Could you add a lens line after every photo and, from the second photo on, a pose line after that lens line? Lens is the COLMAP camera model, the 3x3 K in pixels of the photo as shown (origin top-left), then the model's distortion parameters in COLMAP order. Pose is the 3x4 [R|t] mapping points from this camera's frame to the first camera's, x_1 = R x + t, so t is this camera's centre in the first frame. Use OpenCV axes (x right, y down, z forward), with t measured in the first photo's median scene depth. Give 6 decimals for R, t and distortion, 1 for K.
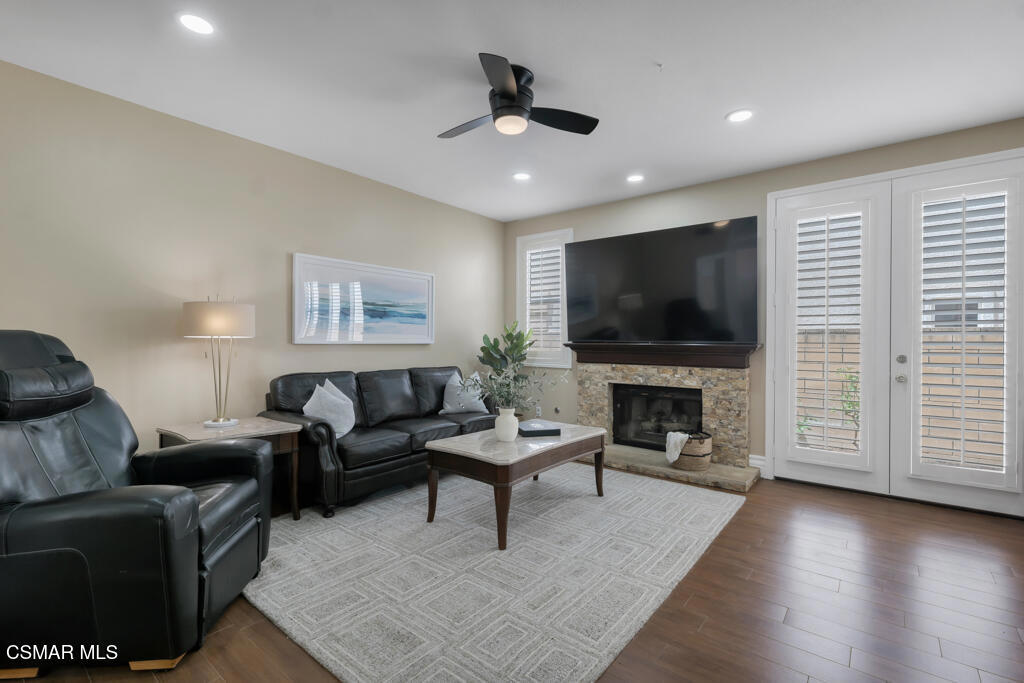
lens RADIAL K [[463.2, 0, 503.6], [0, 463.2, 344.0], [0, 0, 1]] dist [0.004668, 0.000038]
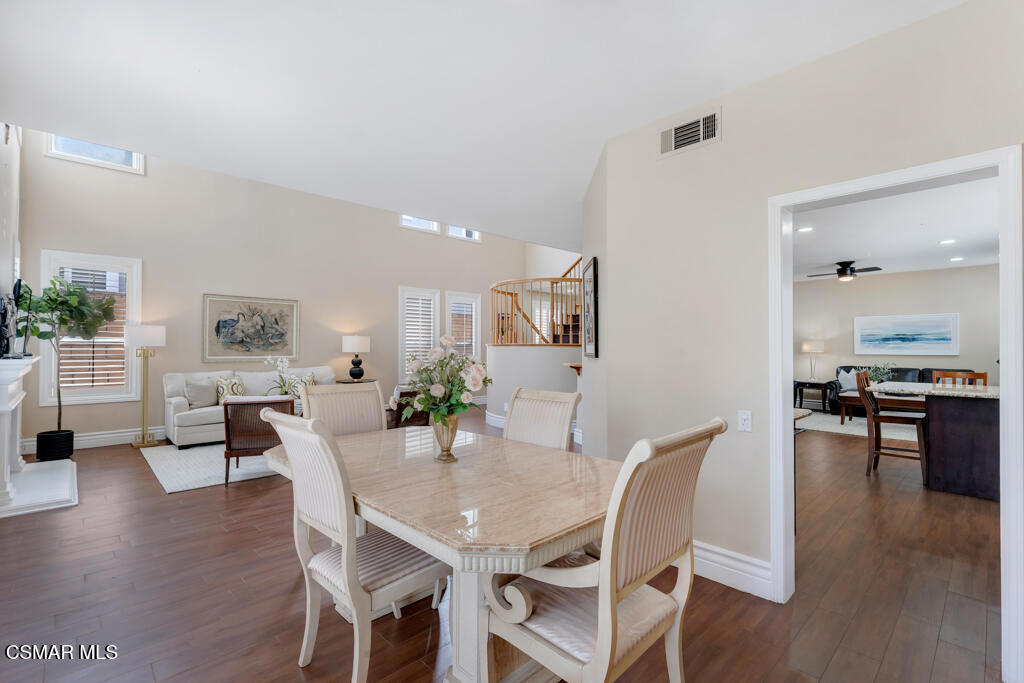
lens RADIAL K [[463.2, 0, 514.5], [0, 463.2, 344.2], [0, 0, 1]] dist [0.004668, 0.000038]
pose [[-0.111737, -0.011464, -0.993672, 1.962923], [-0.004543, 0.999929, -0.011026, -0.016889], [0.993727, 0.003282, -0.111781, -0.458320]]
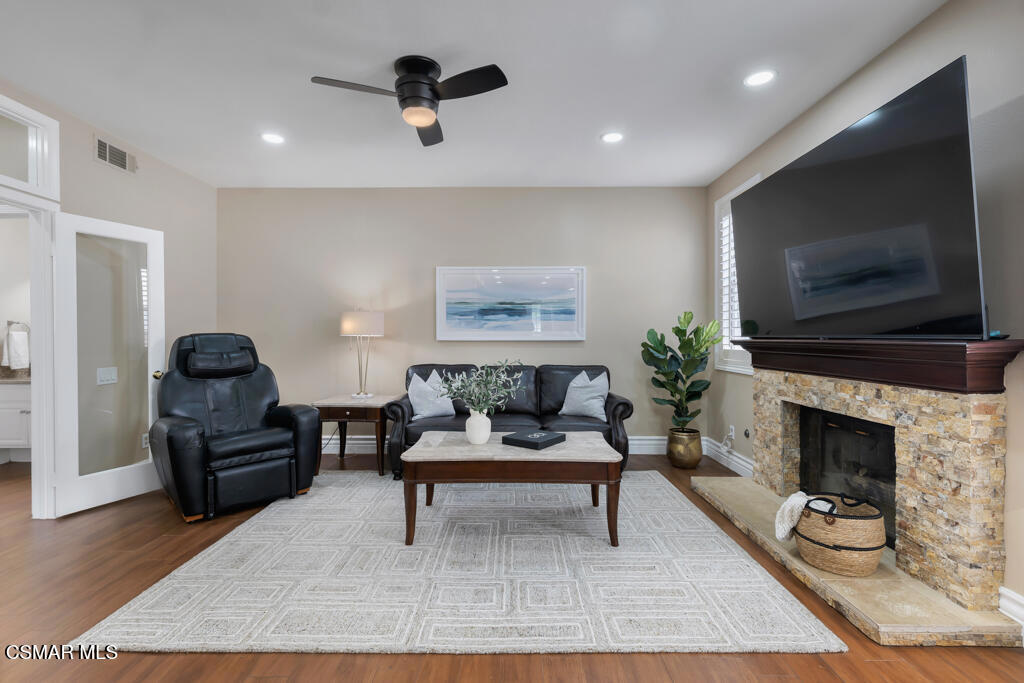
lens RADIAL K [[463.2, 0, 502.0], [0, 463.2, 345.4], [0, 0, 1]] dist [0.004668, 0.000038]
pose [[0.619532, 0.007140, -0.784939, 0.563752], [0.000741, 0.999953, 0.009681, 0.000338], [0.784971, -0.006579, 0.619497, 0.333117]]
